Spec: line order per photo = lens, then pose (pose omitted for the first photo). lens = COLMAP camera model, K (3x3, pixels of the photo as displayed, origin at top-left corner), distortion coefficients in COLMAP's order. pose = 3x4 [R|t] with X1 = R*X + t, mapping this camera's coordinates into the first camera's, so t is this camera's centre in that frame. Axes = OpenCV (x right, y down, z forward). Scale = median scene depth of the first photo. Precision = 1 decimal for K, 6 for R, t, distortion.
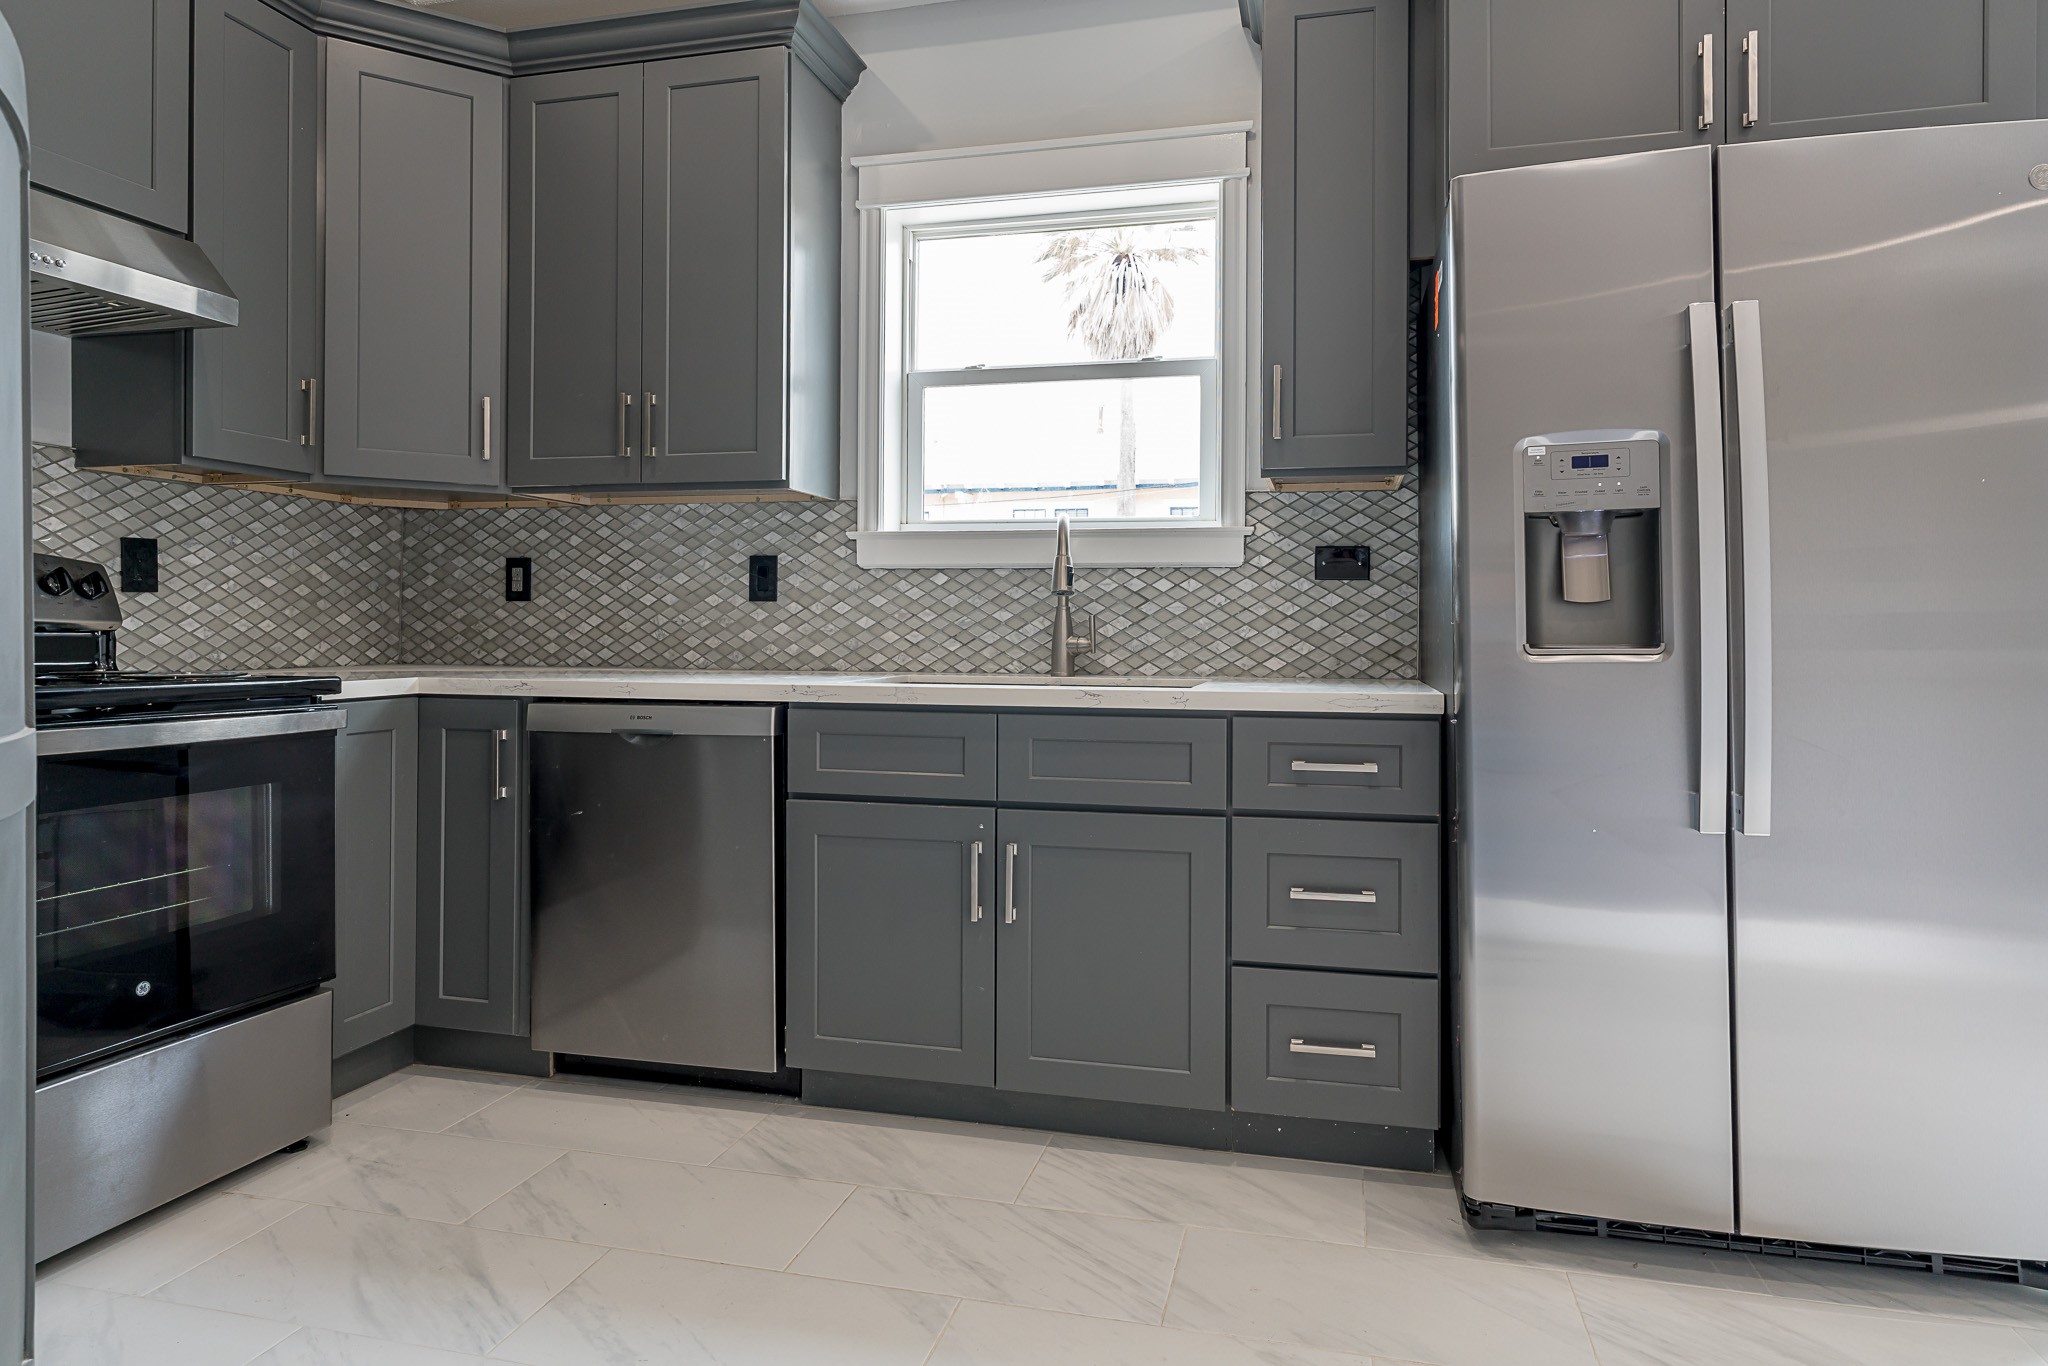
lens RADIAL K [[1148.3, 0, 1027.1], [0, 1148.3, 624.3], [0, 0, 1]] dist [-0.000279, 0.001464]
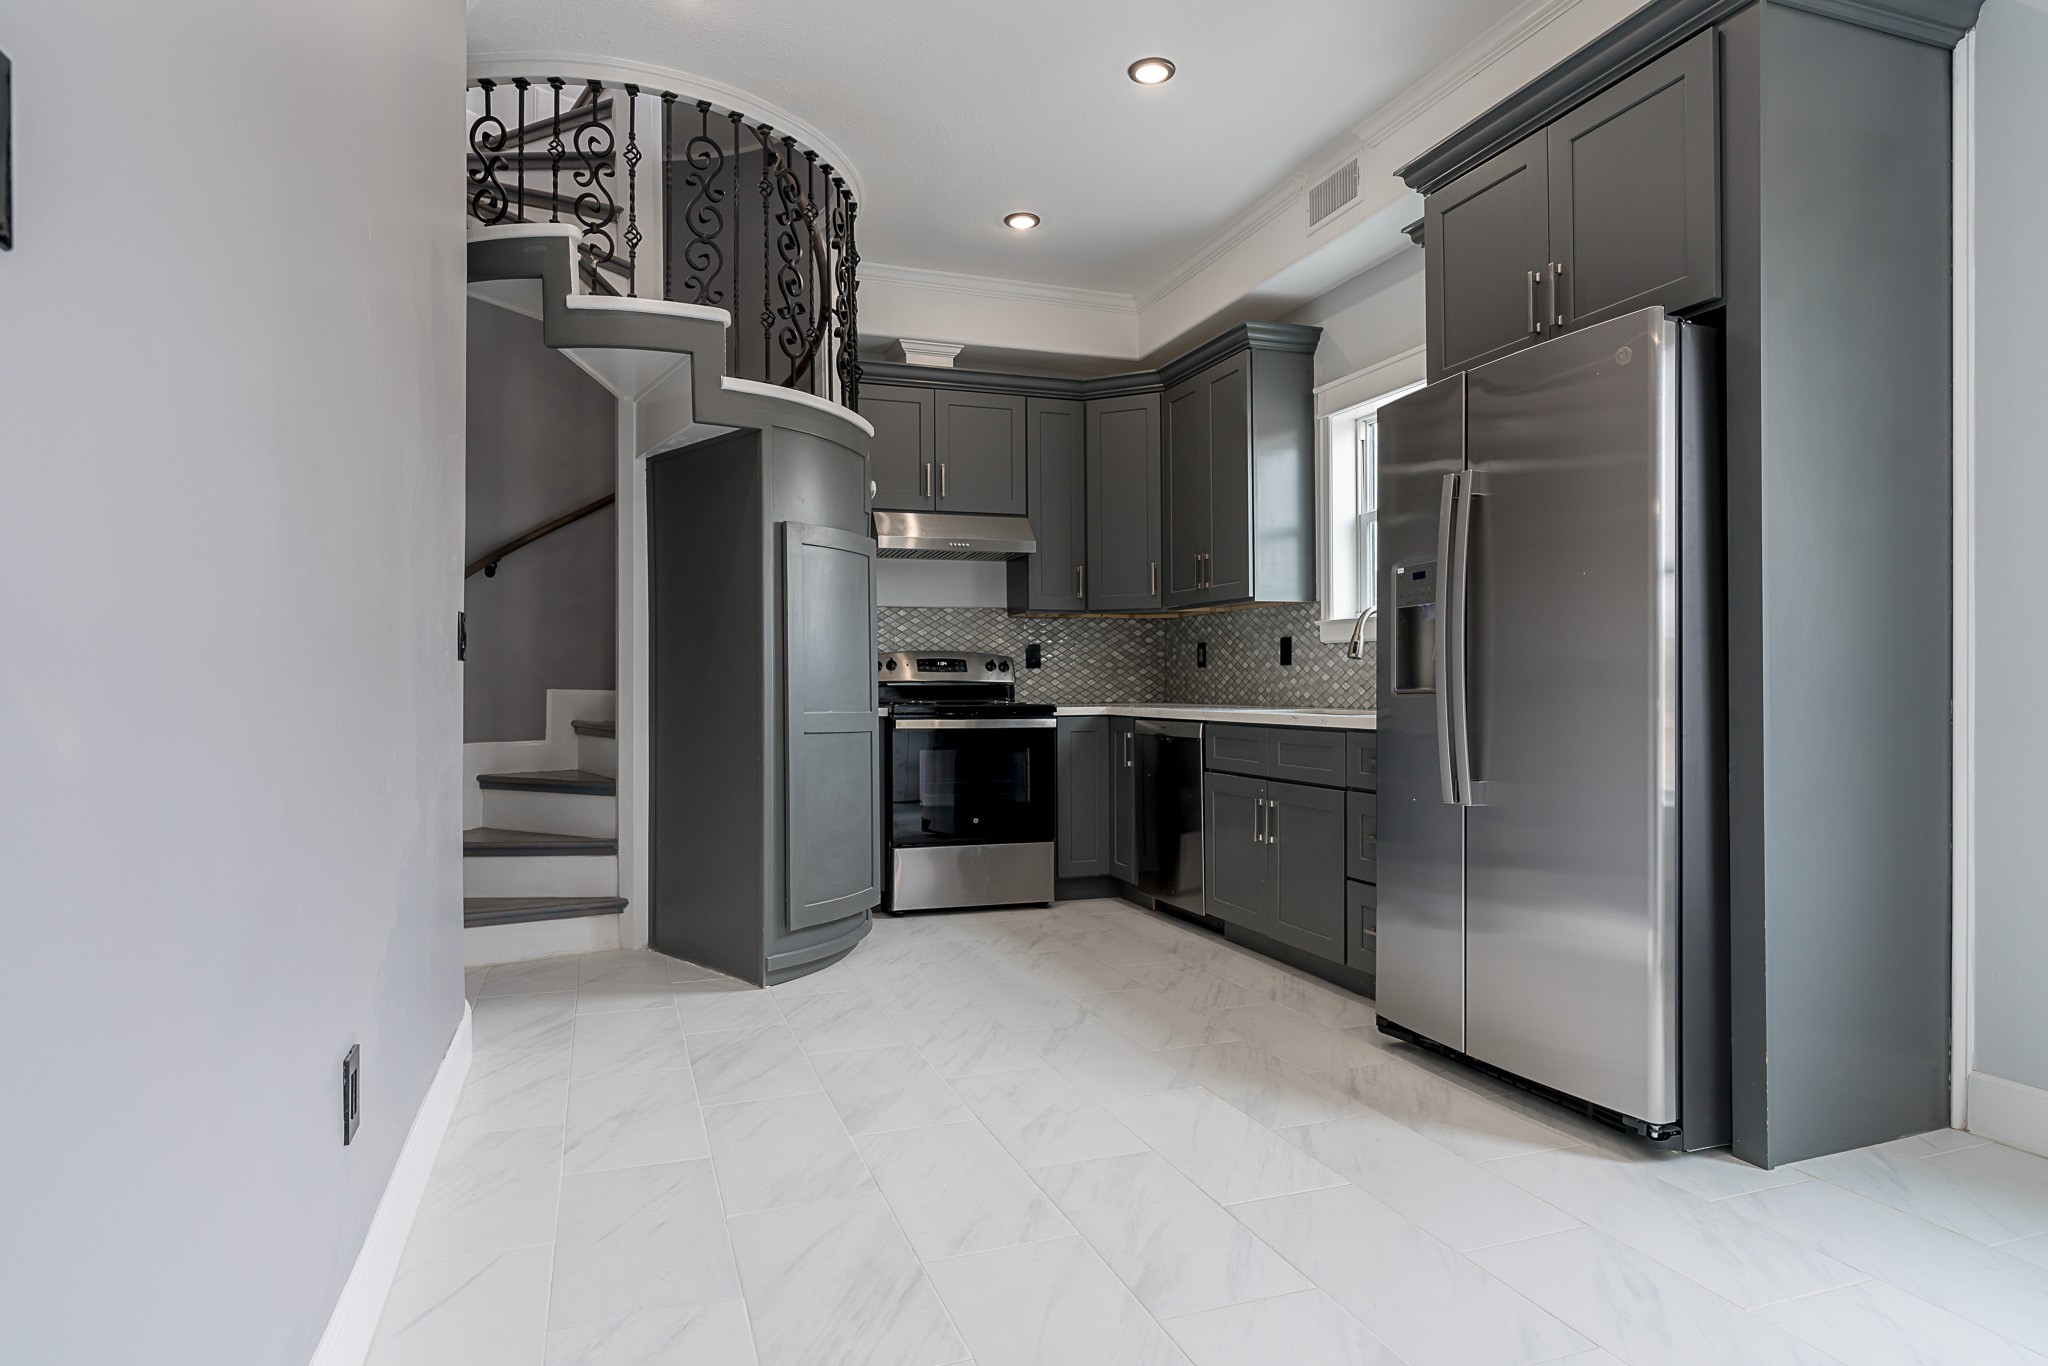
lens RADIAL K [[1138.5, 0, 1006.0], [0, 1138.5, 676.0], [0, 0, 1]] dist [-0.001930, 0.002494]
pose [[0.545458, -0.013214, -0.838034, 0.933474], [0.010417, 0.999905, -0.008987, 0.006340], [0.838073, -0.003828, 0.545544, -0.233648]]
